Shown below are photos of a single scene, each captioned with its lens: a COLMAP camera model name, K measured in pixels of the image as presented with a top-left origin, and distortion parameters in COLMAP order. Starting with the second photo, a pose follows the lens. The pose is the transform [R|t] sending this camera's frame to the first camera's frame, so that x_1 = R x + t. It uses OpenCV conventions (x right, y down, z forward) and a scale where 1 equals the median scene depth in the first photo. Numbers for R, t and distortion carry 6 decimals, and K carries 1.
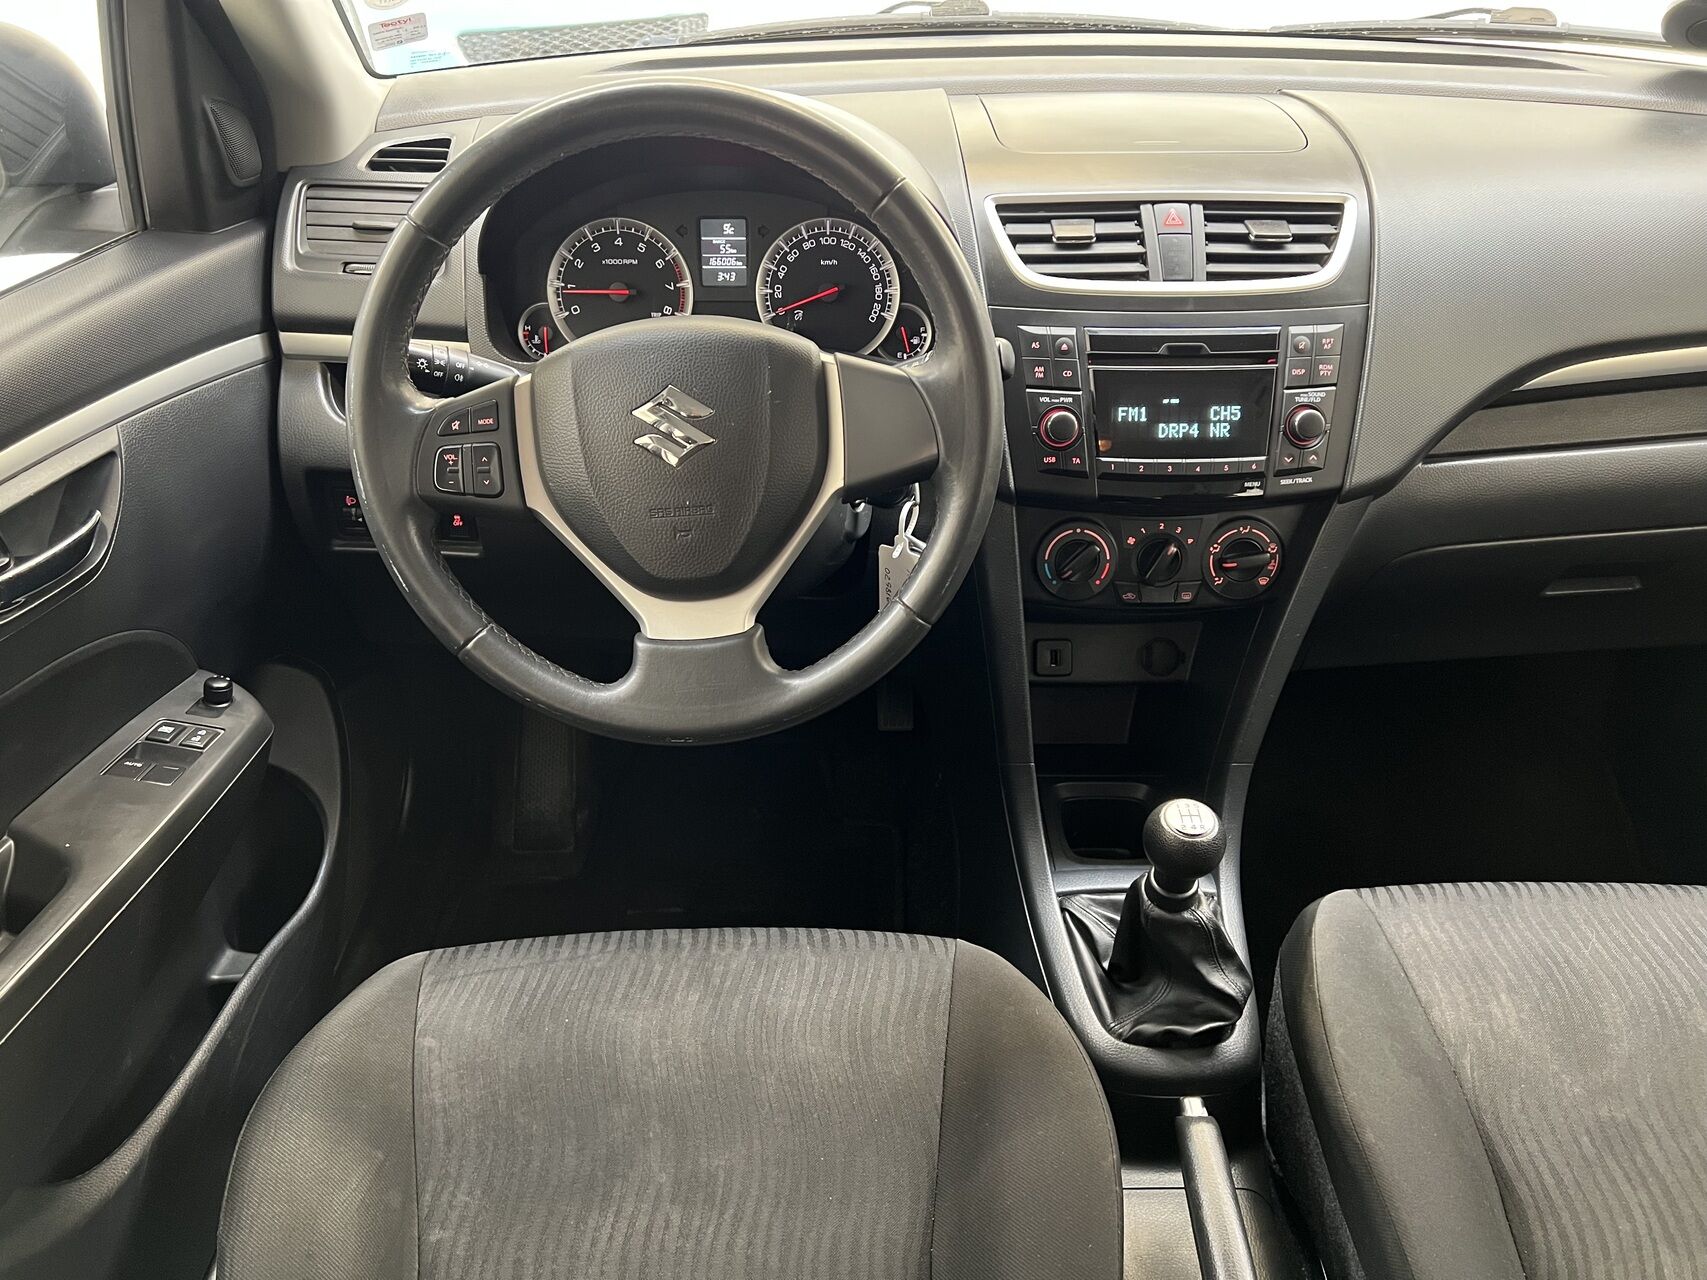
lens RADIAL K [[1241.8, 0, 853.5], [0, 1241.8, 640.0], [0, 0, 1]] dist [0.040255, -0.034440]
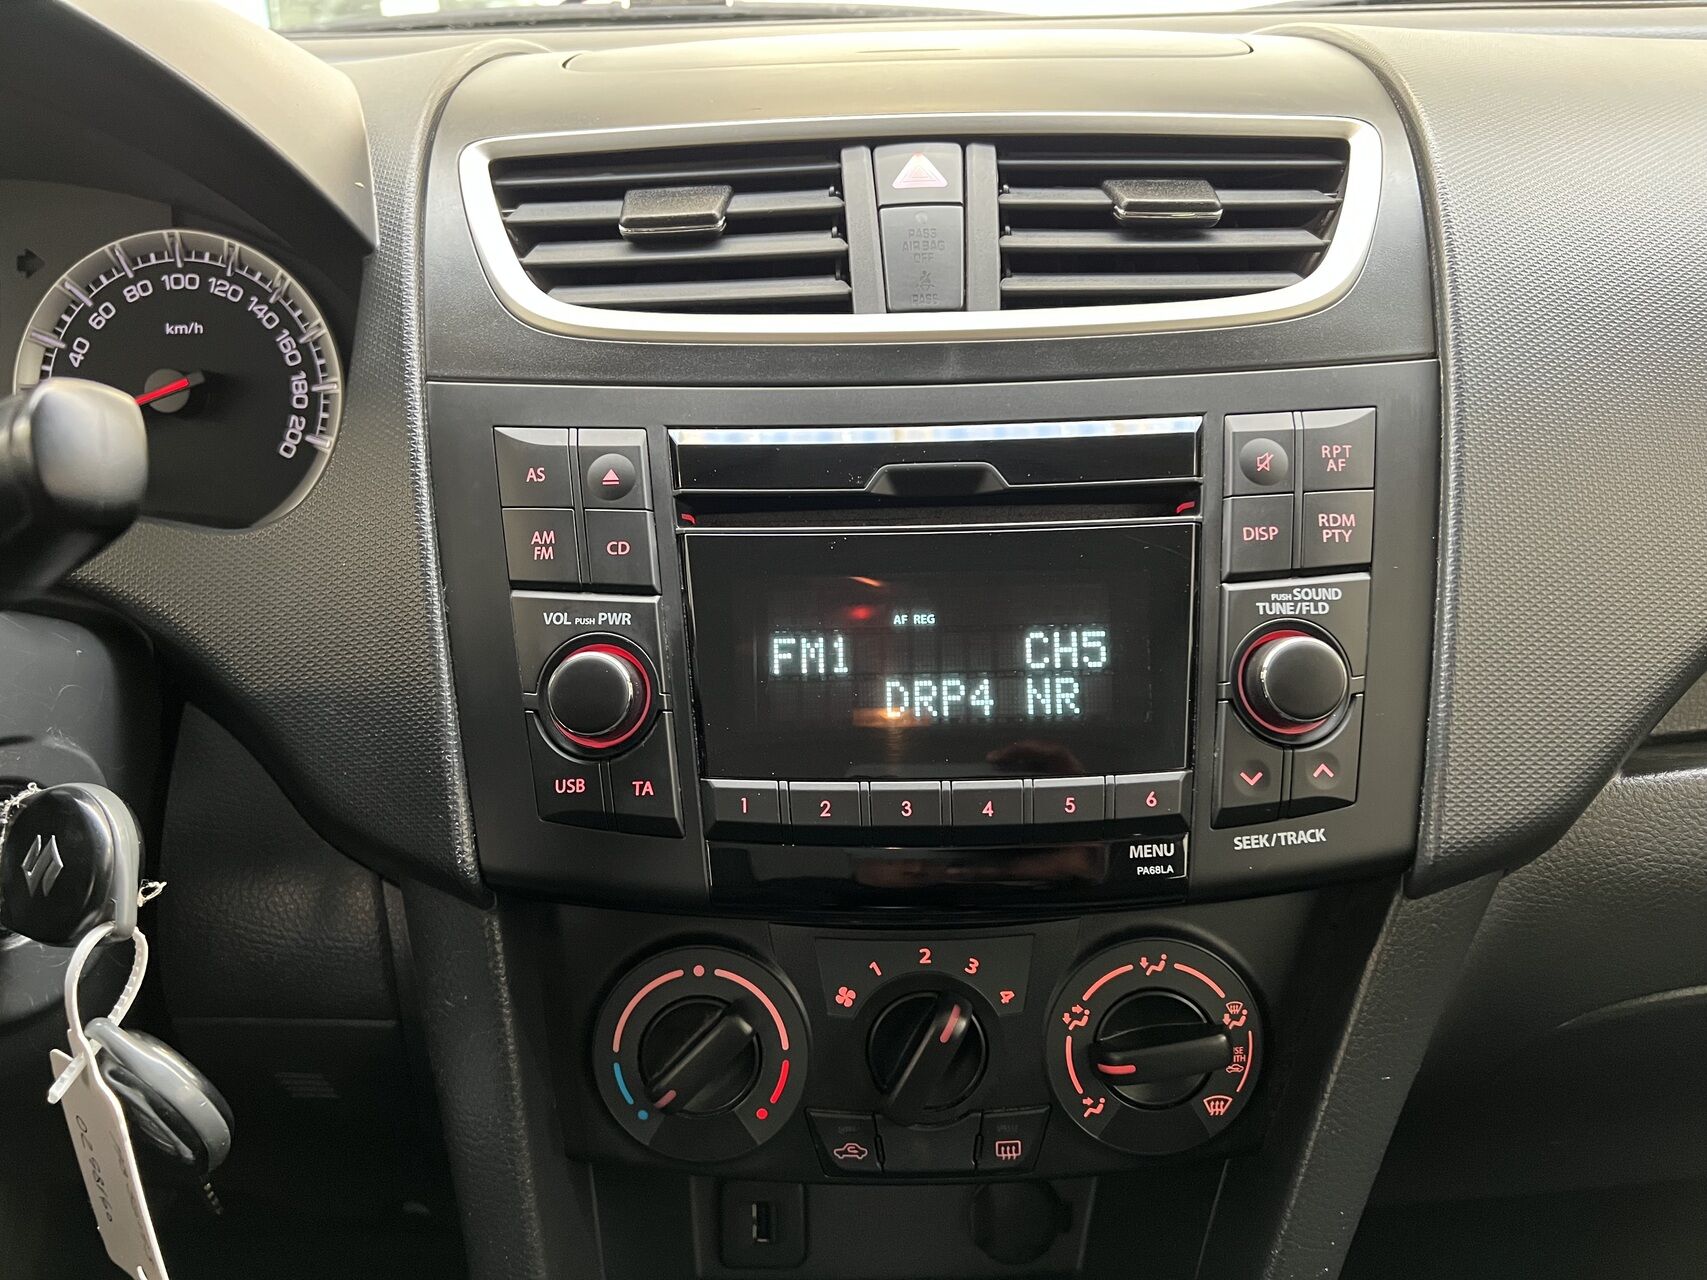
lens RADIAL K [[1270.7, 0, 853.5], [0, 1270.7, 640.0], [0, 0, 1]] dist [0.007988, -0.041878]
pose [[0.999241, -0.016998, -0.035063, 0.249389], [0.009870, 0.980902, -0.194254, -0.113914], [0.037696, 0.193760, 0.980324, 0.637848]]
